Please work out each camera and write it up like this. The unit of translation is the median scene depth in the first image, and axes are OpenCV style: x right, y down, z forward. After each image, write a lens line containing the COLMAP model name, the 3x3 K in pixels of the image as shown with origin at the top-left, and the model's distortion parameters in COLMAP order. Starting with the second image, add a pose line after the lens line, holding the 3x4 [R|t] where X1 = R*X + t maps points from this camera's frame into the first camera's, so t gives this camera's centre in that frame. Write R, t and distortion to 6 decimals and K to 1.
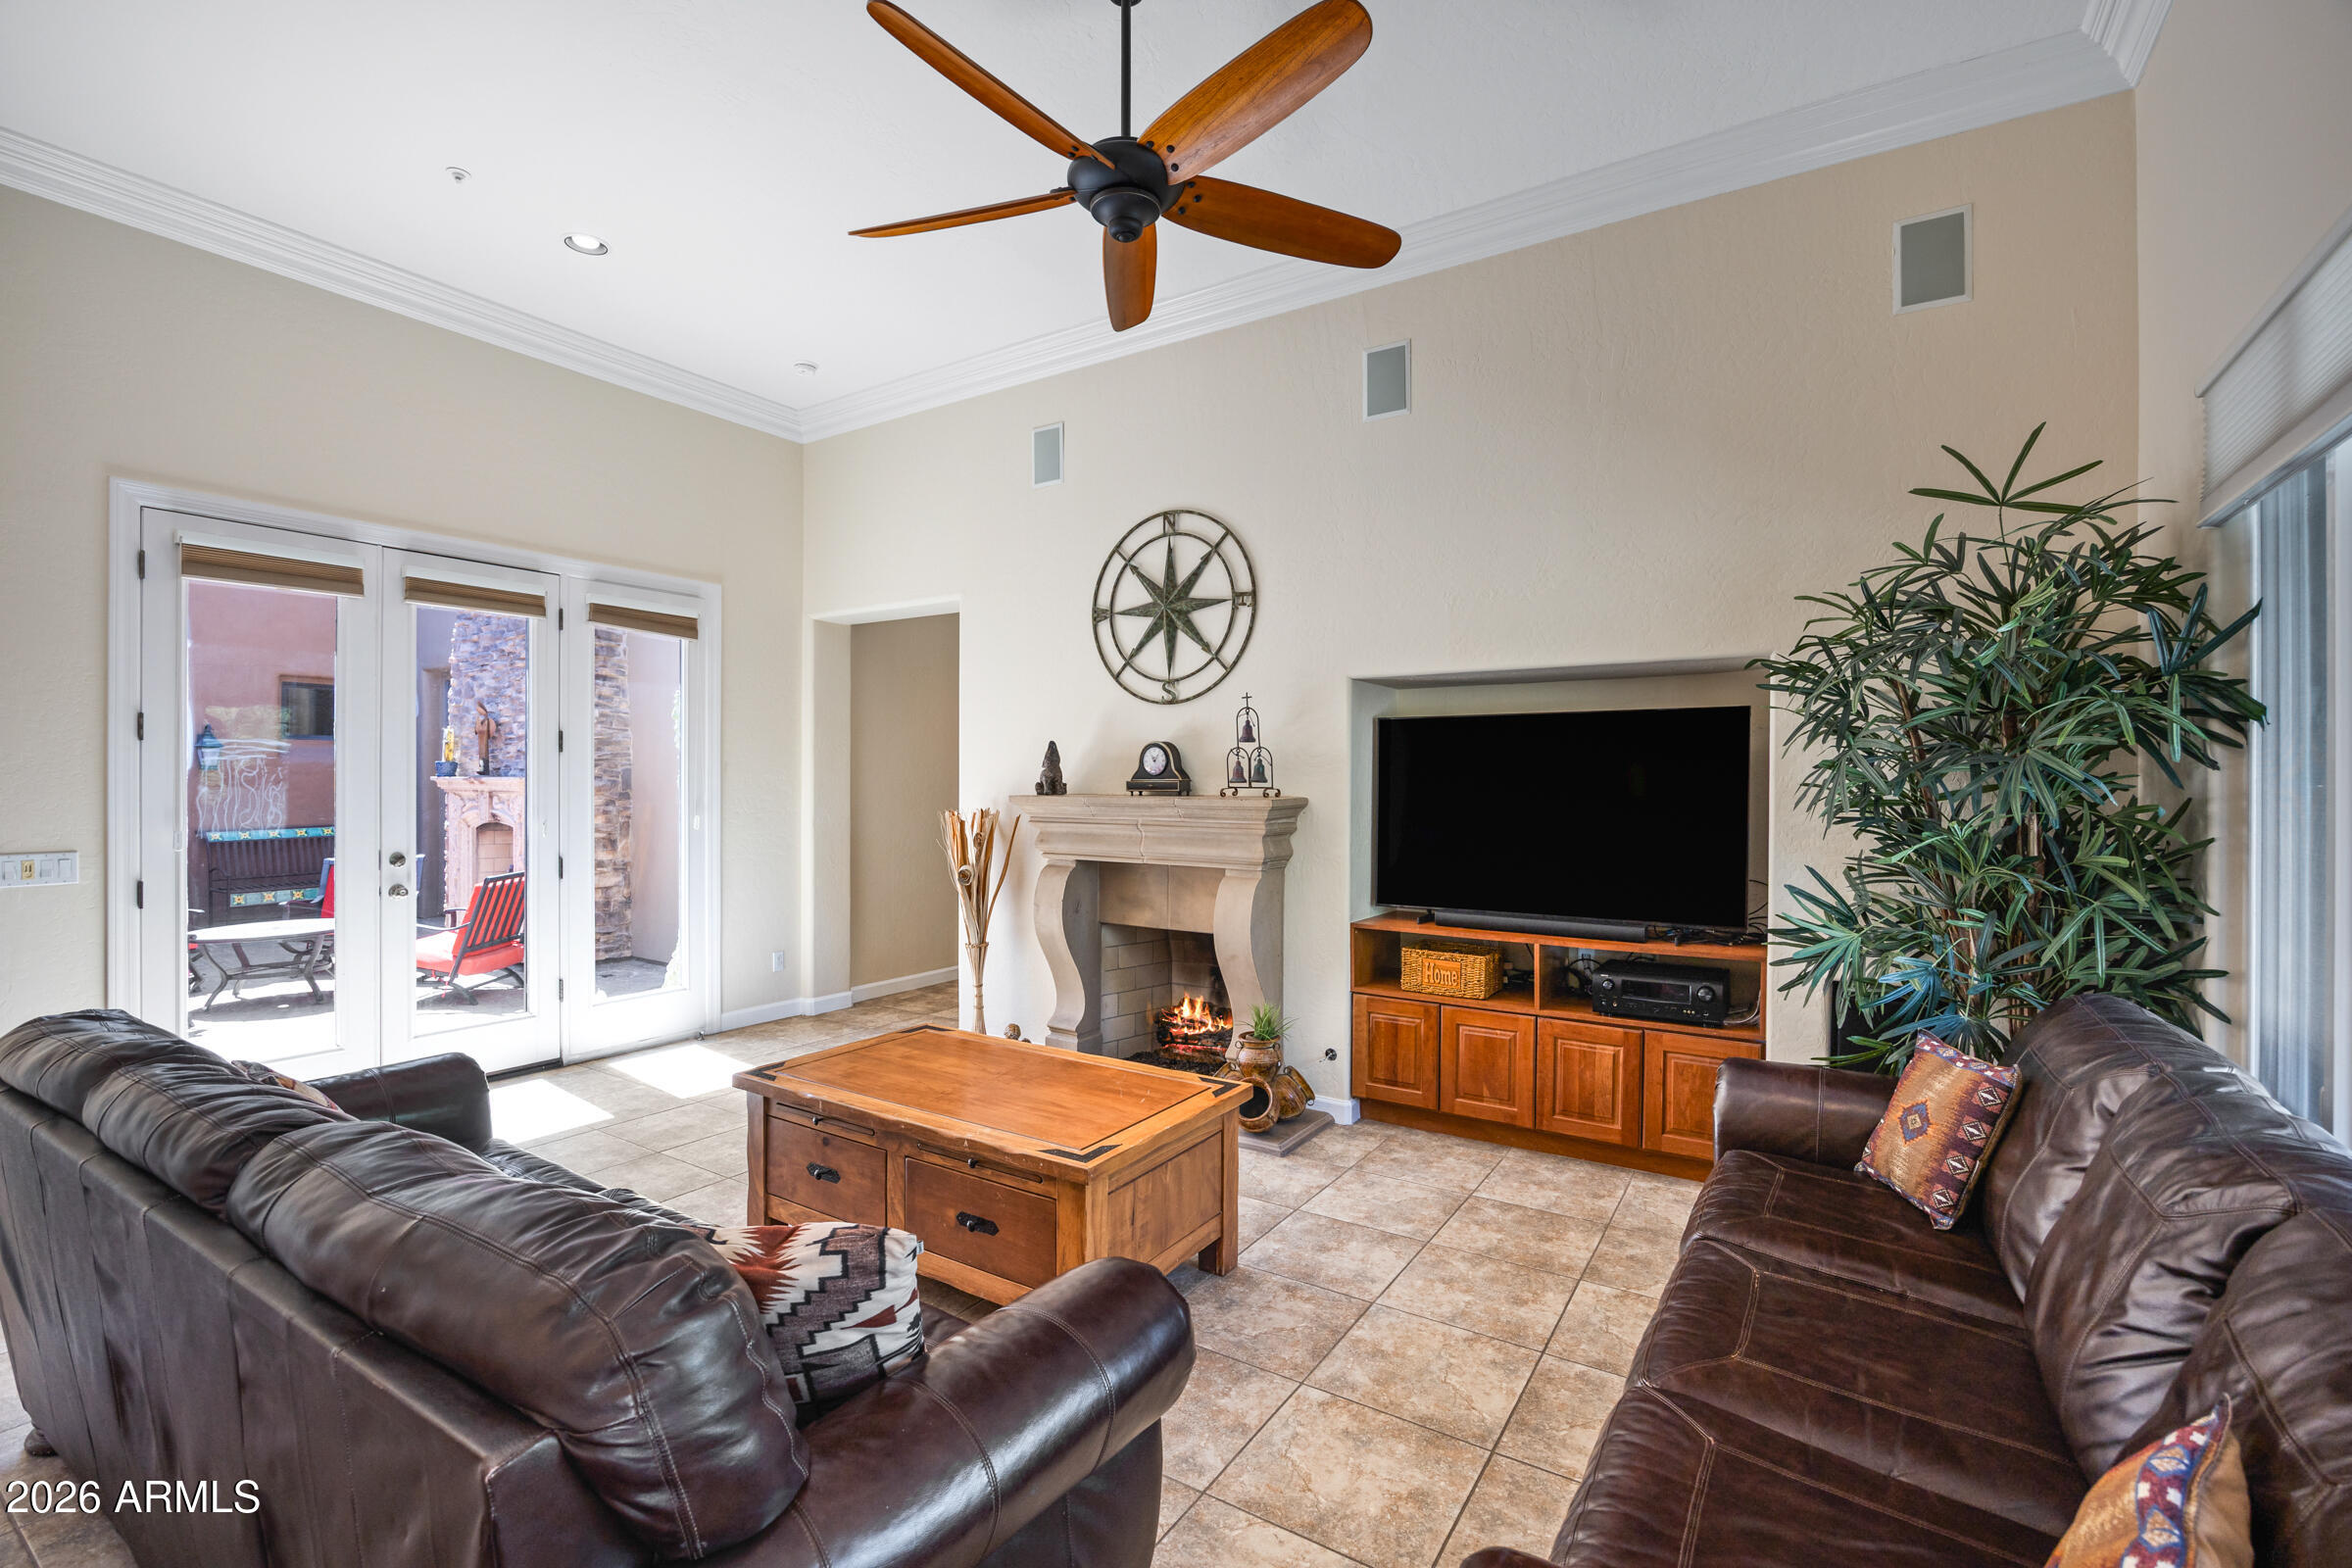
lens RADIAL K [[1043.3, 0, 1171.1], [0, 1043.3, 776.4], [0, 0, 1]] dist [-0.002184, 0.000315]
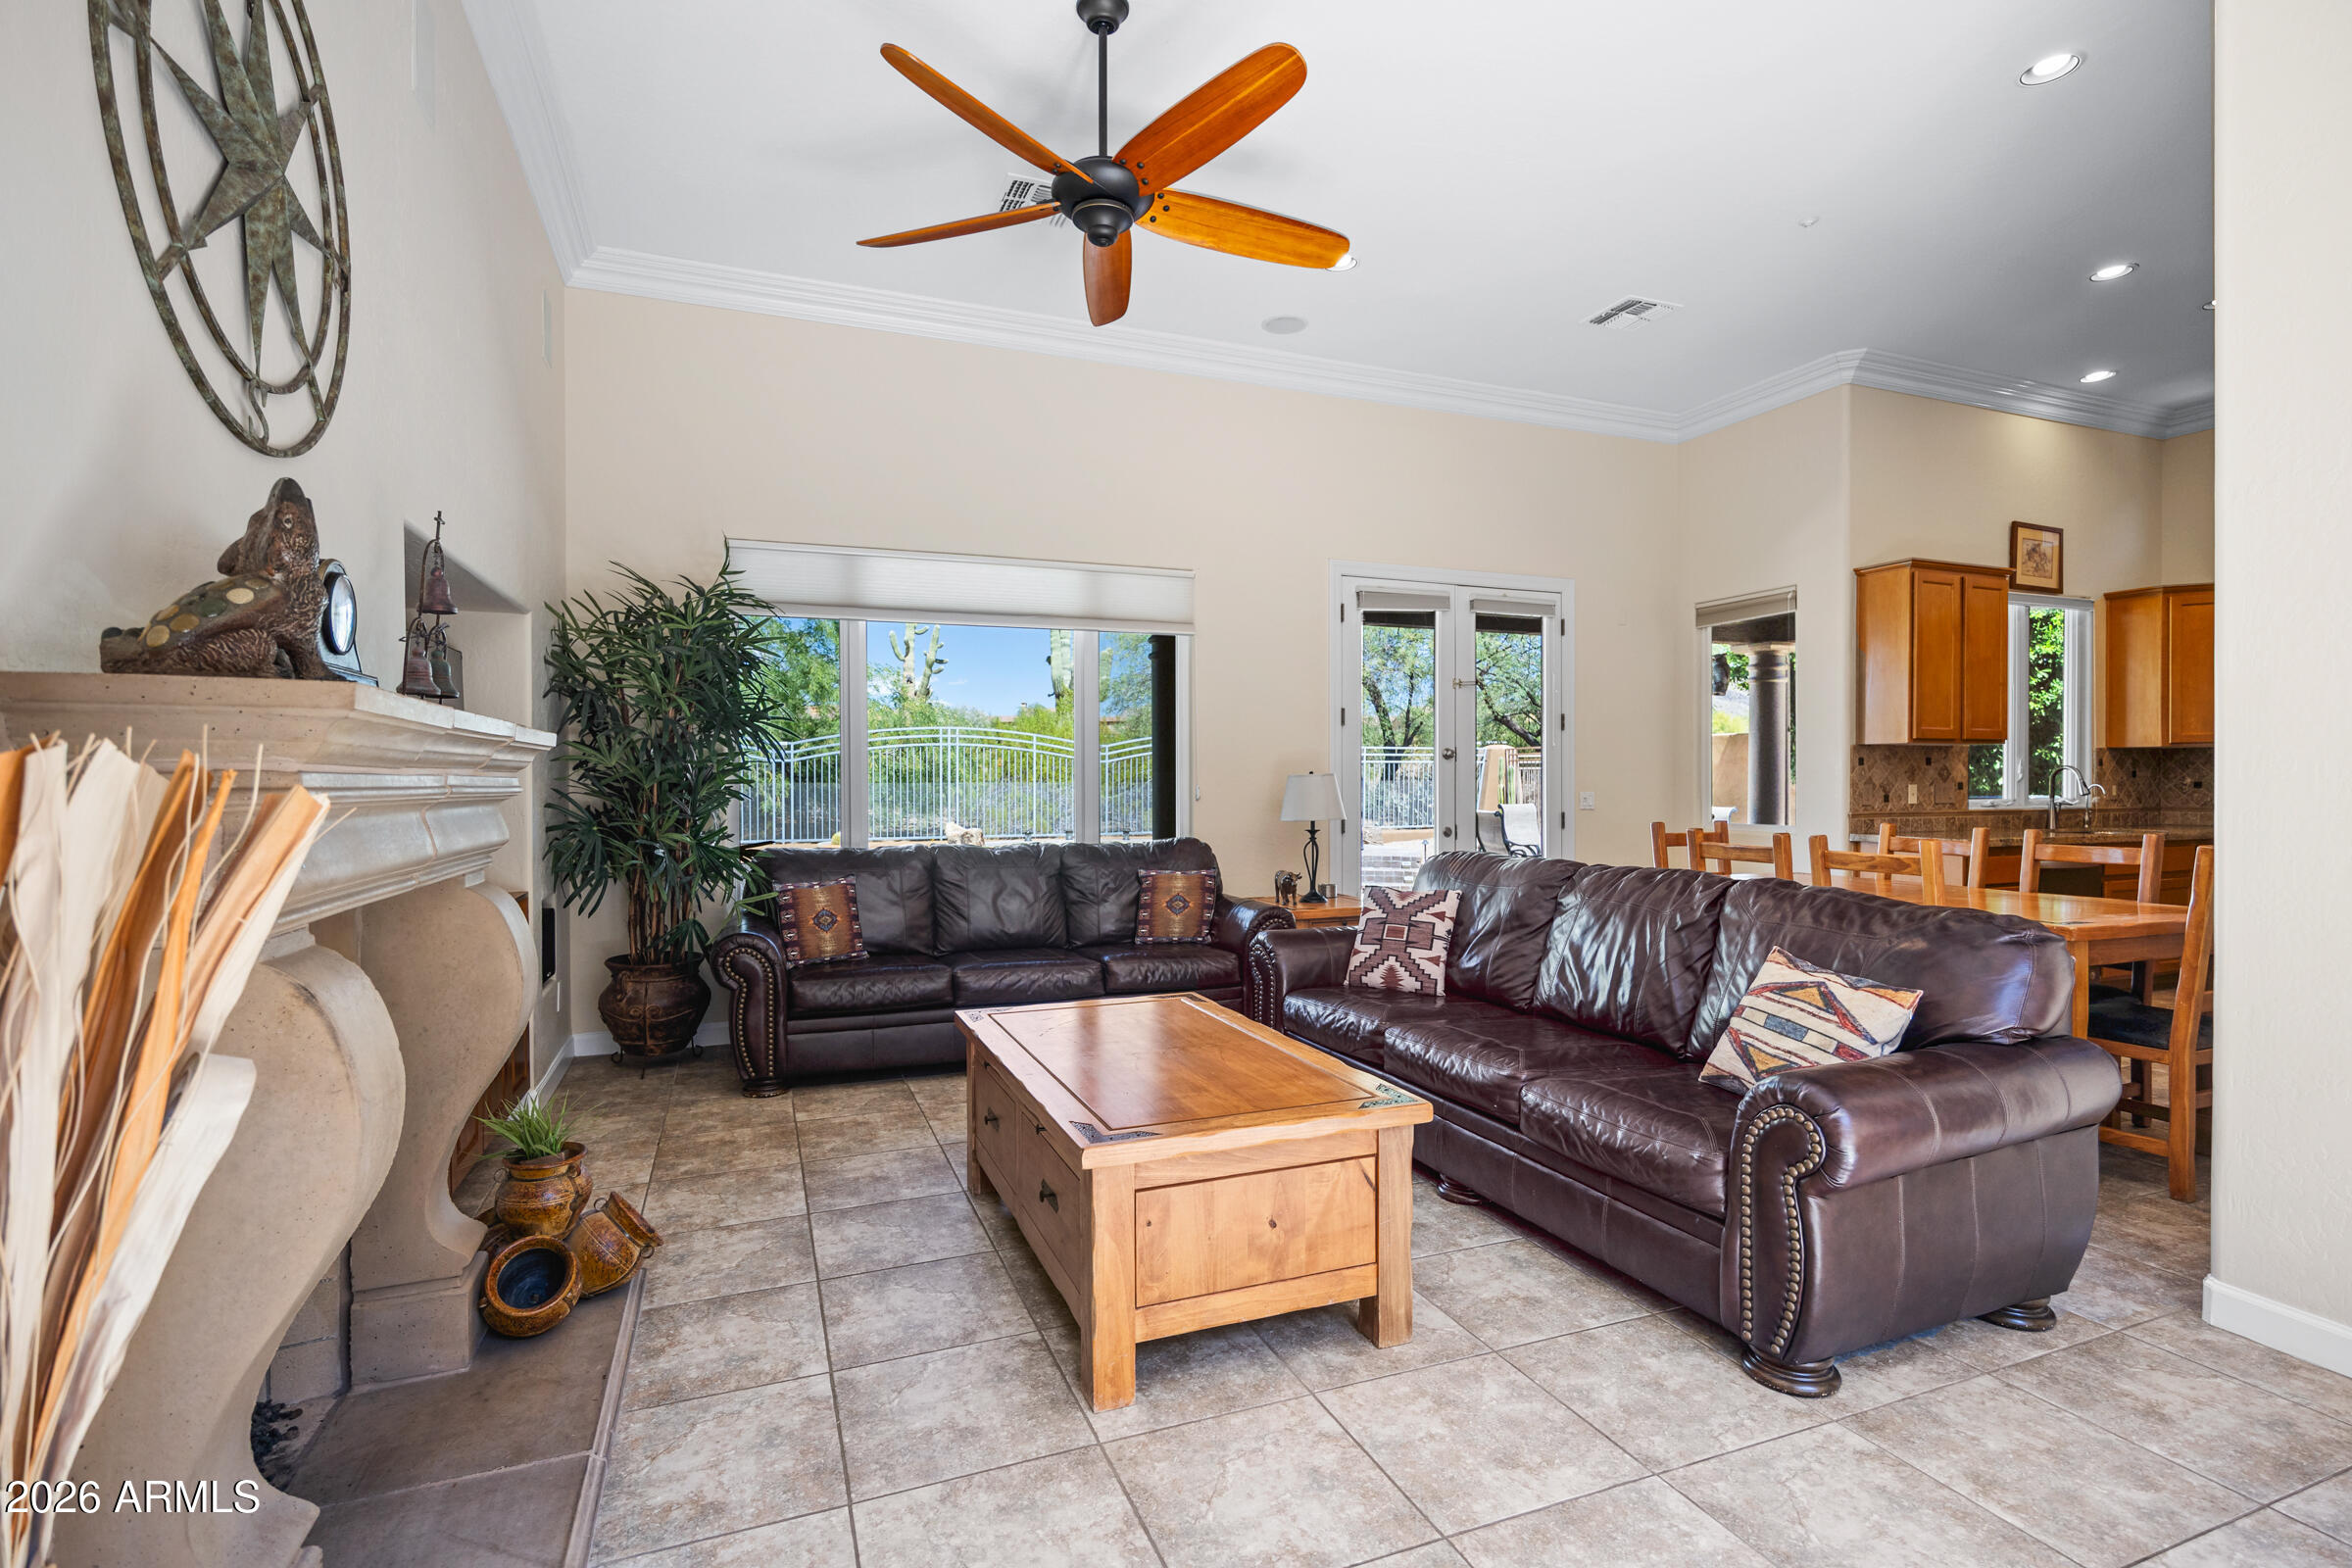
lens RADIAL K [[1106.5, 0, 1171.8], [0, 1106.5, 791.6], [0, 0, 1]] dist [-0.000419, 0.000505]
pose [[-0.816459, -0.006976, 0.577361, -0.474413], [-0.004742, 0.999974, 0.005377, 0.044434], [-0.577384, 0.001653, -0.816471, 1.150495]]
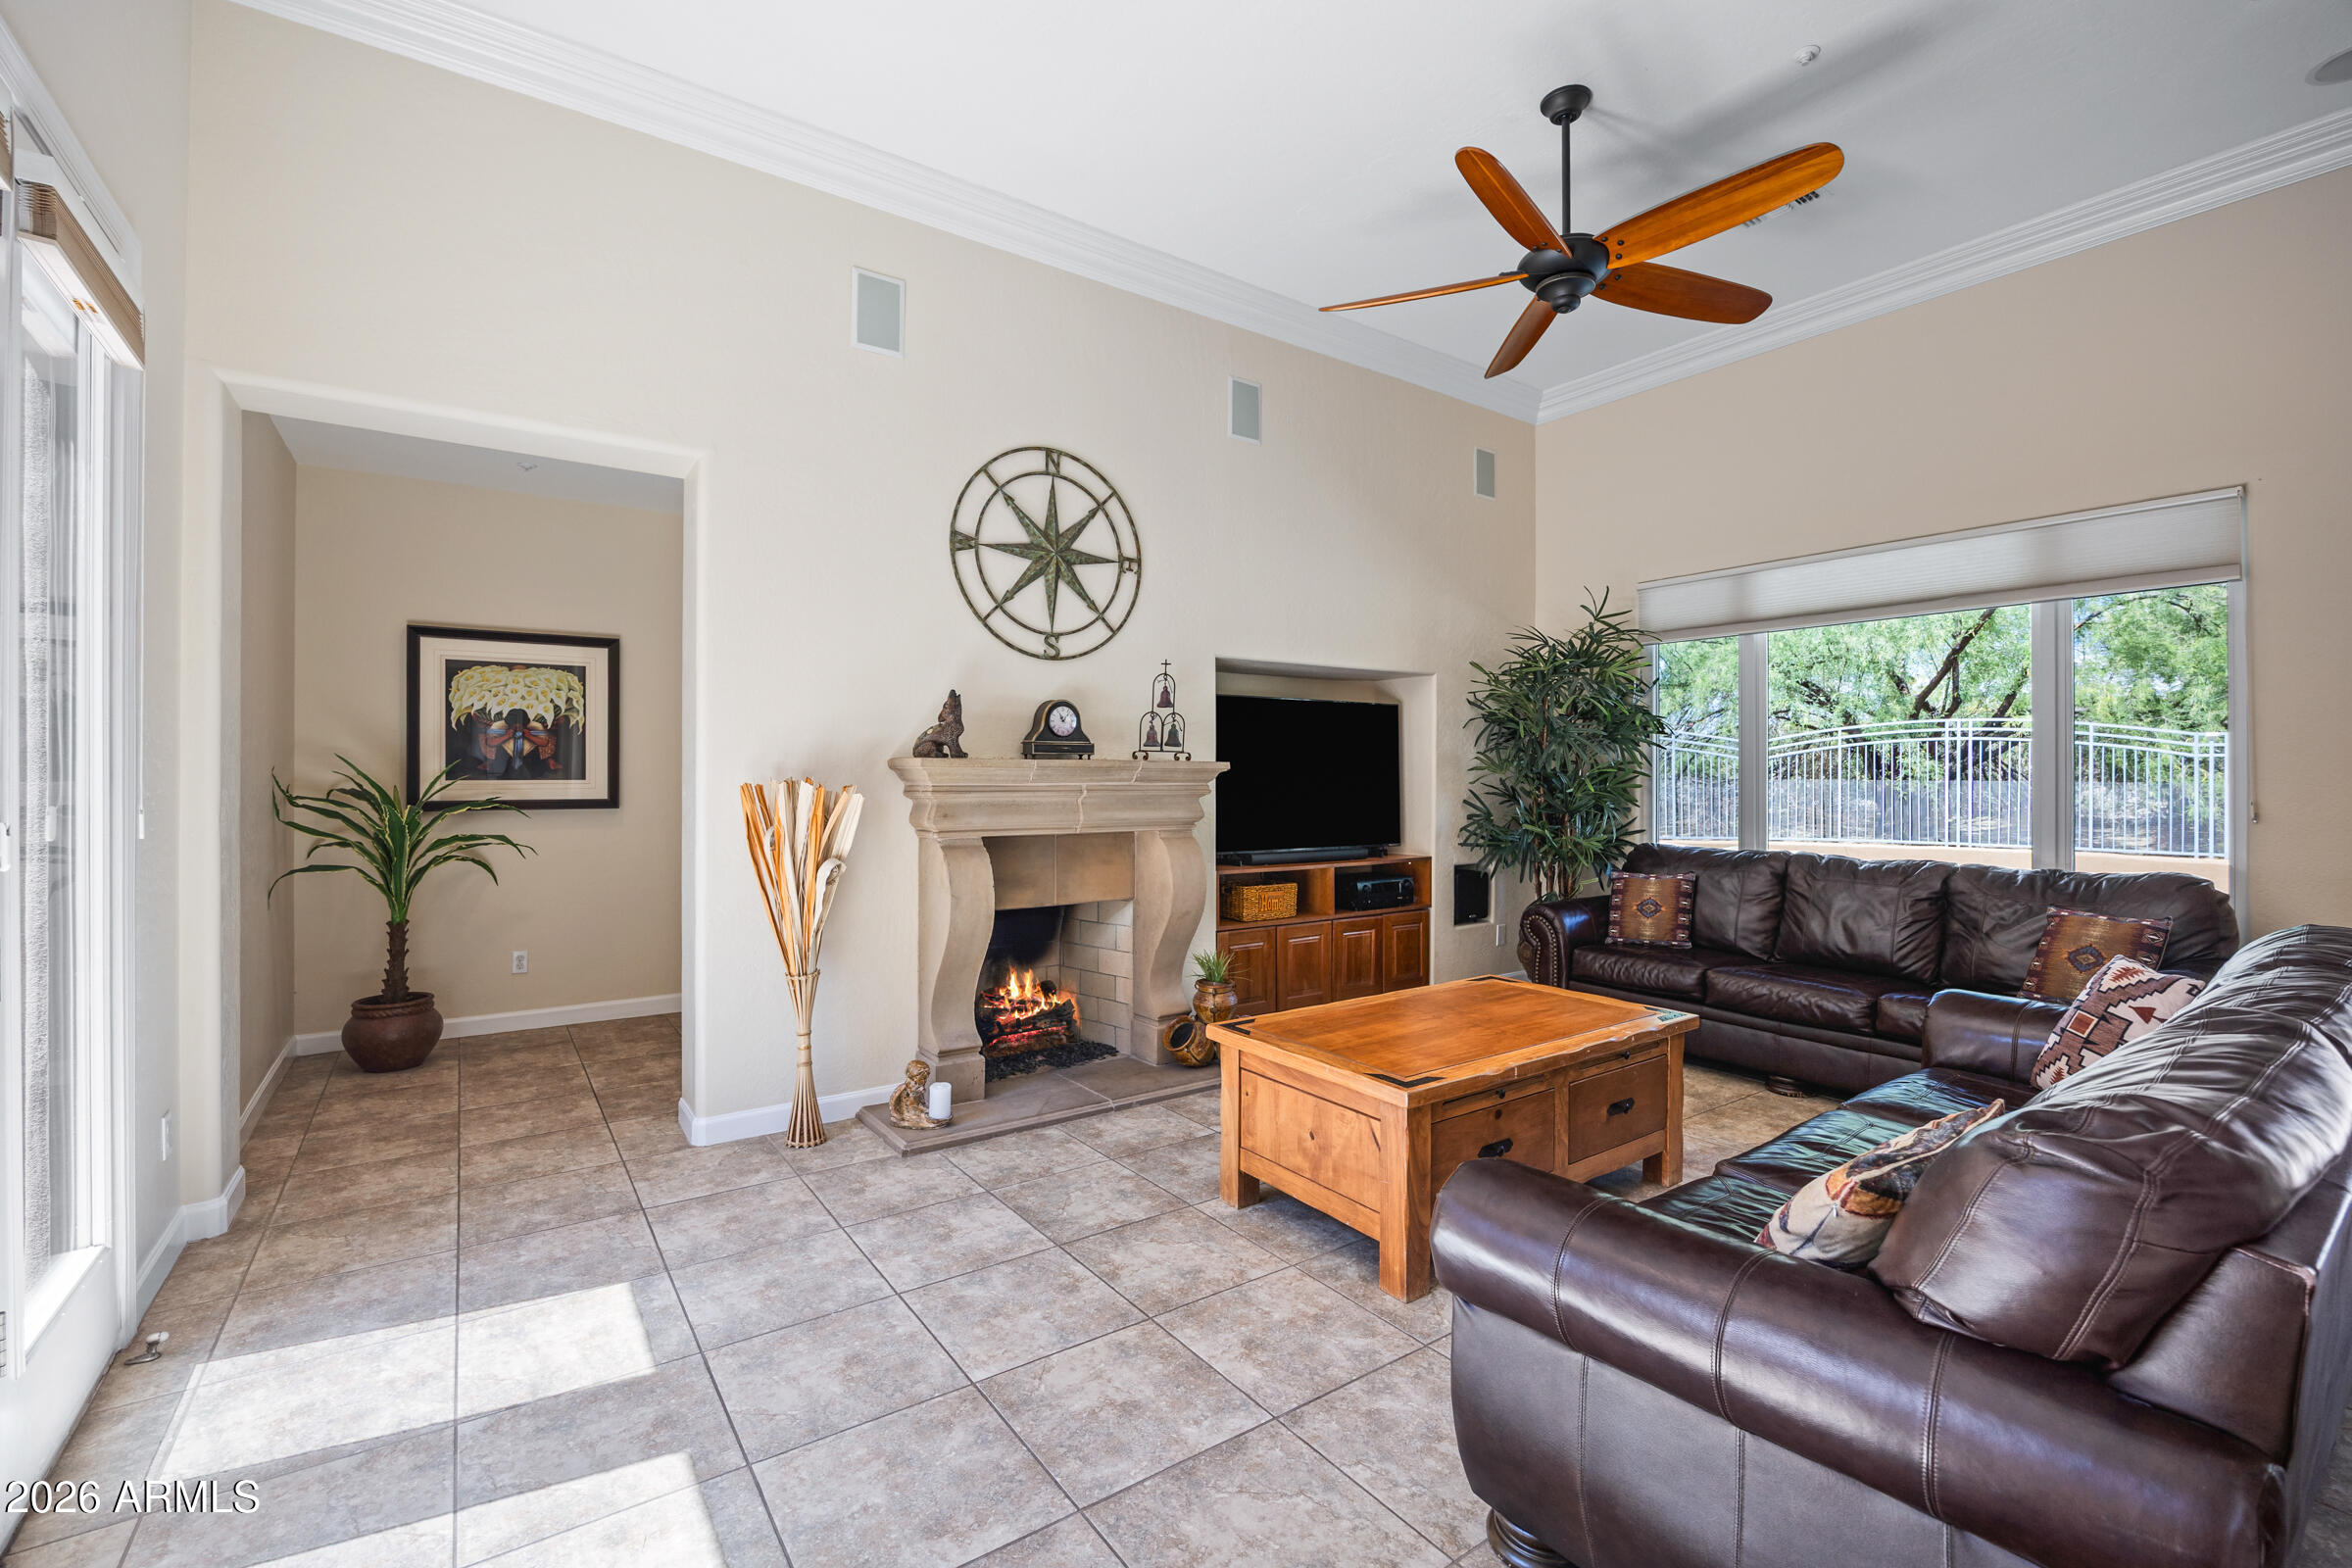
lens RADIAL K [[1009.5, 0, 1163.1], [0, 1009.5, 771.9], [0, 0, 1]] dist [-0.000142, 0.000033]
pose [[0.376930, -0.000418, 0.926242, -0.803738], [-0.007905, 0.999962, 0.003668, 0.025998], [-0.926208, -0.008705, 0.376912, 0.585836]]
